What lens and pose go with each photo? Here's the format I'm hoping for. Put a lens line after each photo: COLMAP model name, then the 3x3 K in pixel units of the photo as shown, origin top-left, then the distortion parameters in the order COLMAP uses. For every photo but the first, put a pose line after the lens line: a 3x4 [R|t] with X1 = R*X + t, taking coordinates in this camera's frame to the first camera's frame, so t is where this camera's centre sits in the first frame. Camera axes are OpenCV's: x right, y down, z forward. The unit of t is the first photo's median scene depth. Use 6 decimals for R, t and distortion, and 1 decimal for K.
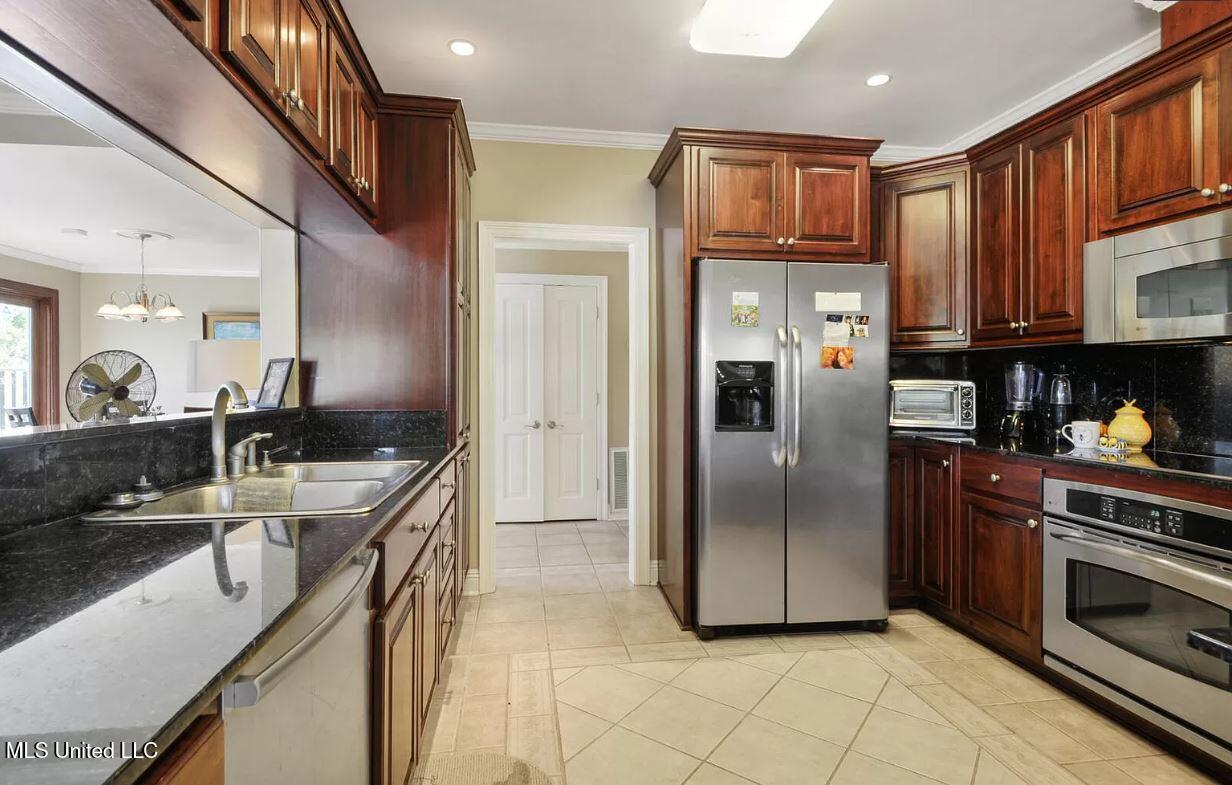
lens RADIAL K [[606.6, 0, 615.0], [0, 606.6, 382.5], [0, 0, 1]] dist [0.000790, -0.000229]
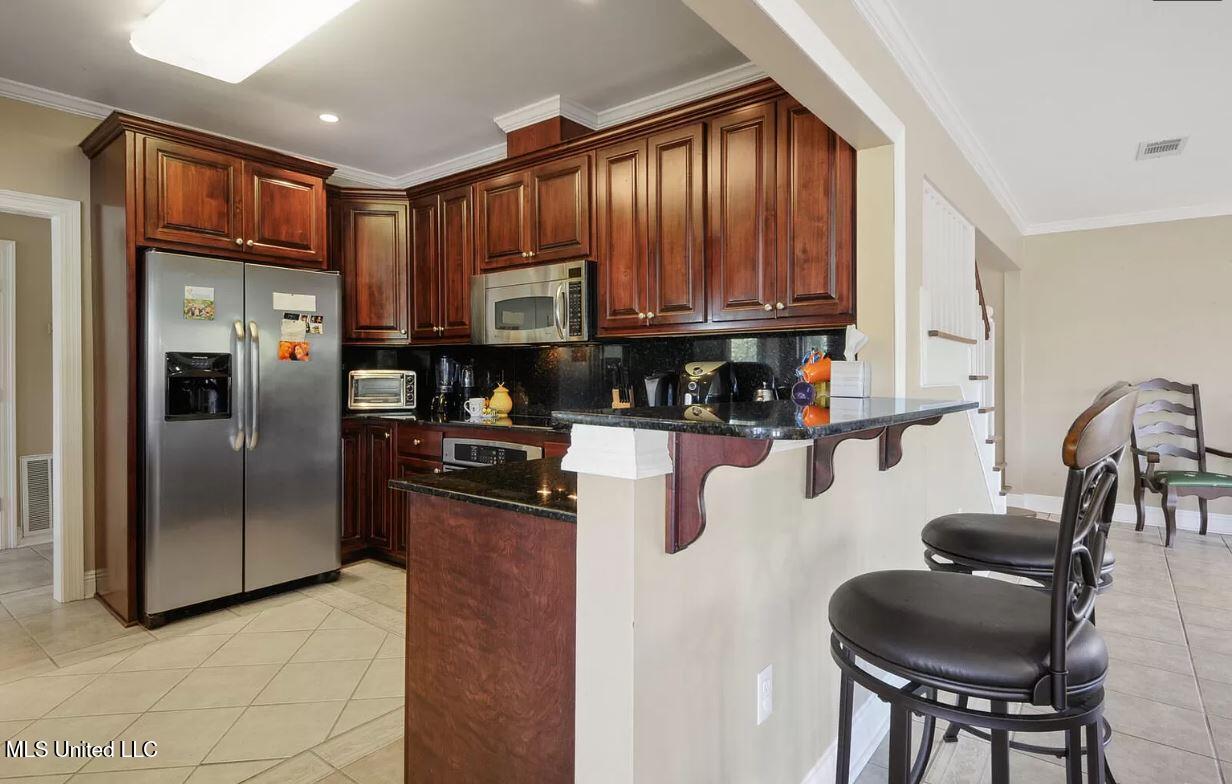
lens RADIAL K [[642.4, 0, 630.3], [0, 642.4, 369.7], [0, 0, 1]] dist [0.004569, -0.010746]
pose [[0.725545, -0.003505, 0.688165, -0.008541], [0.007881, 0.999964, -0.003215, 0.003903], [-0.688129, 0.007756, 0.725547, -0.316854]]
